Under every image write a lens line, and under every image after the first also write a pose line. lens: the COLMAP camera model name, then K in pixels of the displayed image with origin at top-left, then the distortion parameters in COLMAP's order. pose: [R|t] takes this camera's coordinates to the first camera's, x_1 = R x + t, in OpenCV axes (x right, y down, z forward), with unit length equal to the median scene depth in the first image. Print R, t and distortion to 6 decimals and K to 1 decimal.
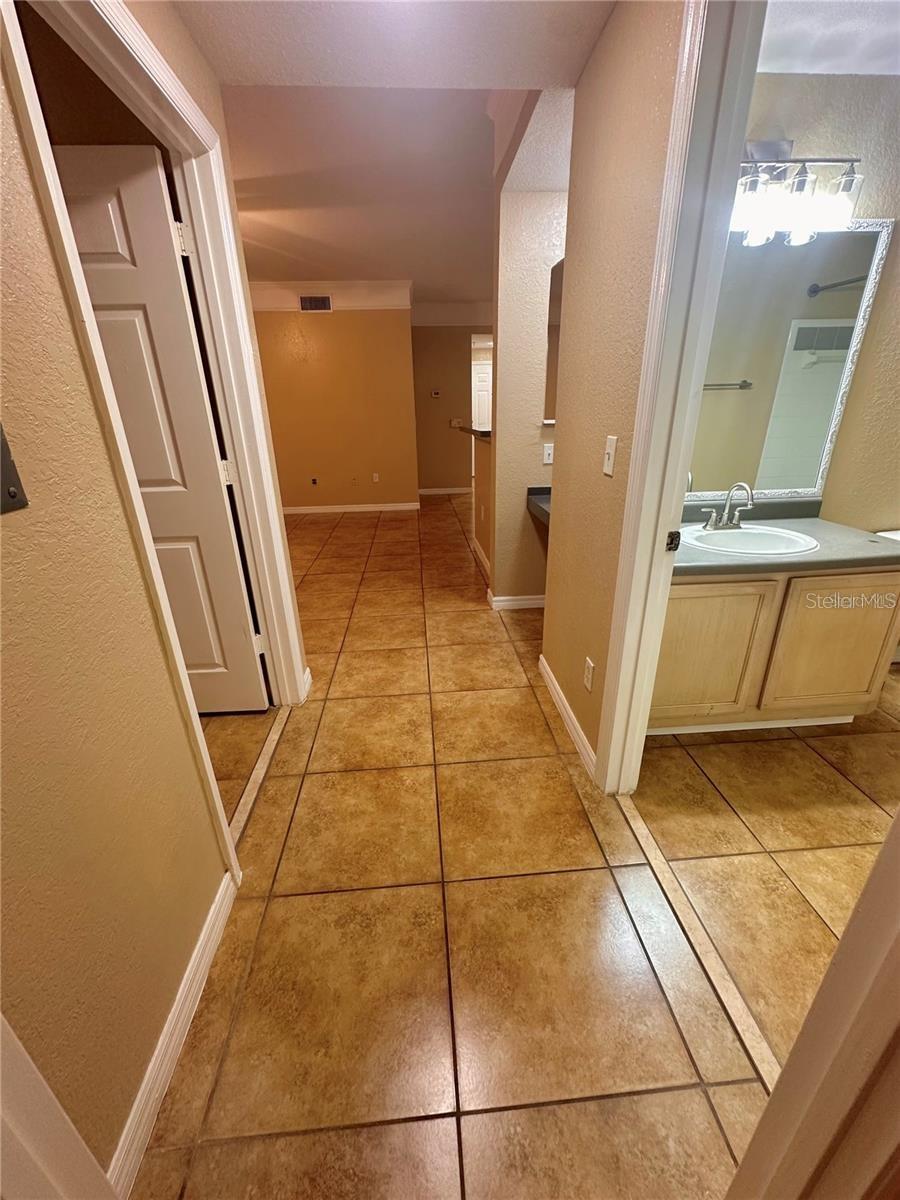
lens RADIAL K [[478.8, 0, 450.0], [0, 478.8, 600.0], [0, 0, 1]] dist [-0.002073, 0.000436]
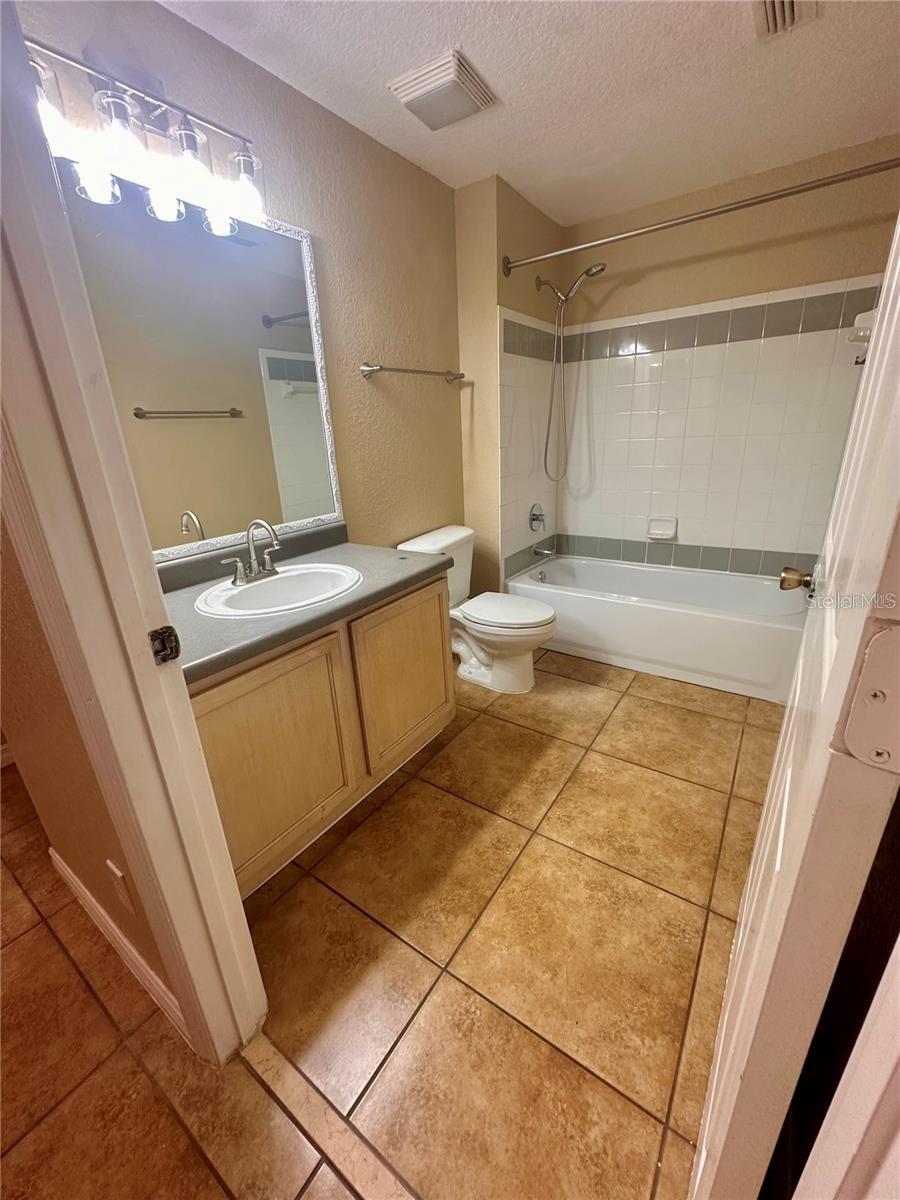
lens RADIAL K [[478.8, 0, 450.0], [0, 478.8, 600.0], [0, 0, 1]] dist [-0.002073, 0.000436]
pose [[0.631621, -0.266075, 0.728189, 0.210455], [0.318320, 0.945443, 0.069352, -0.077397], [-0.706914, 0.187993, 0.681858, 0.278759]]
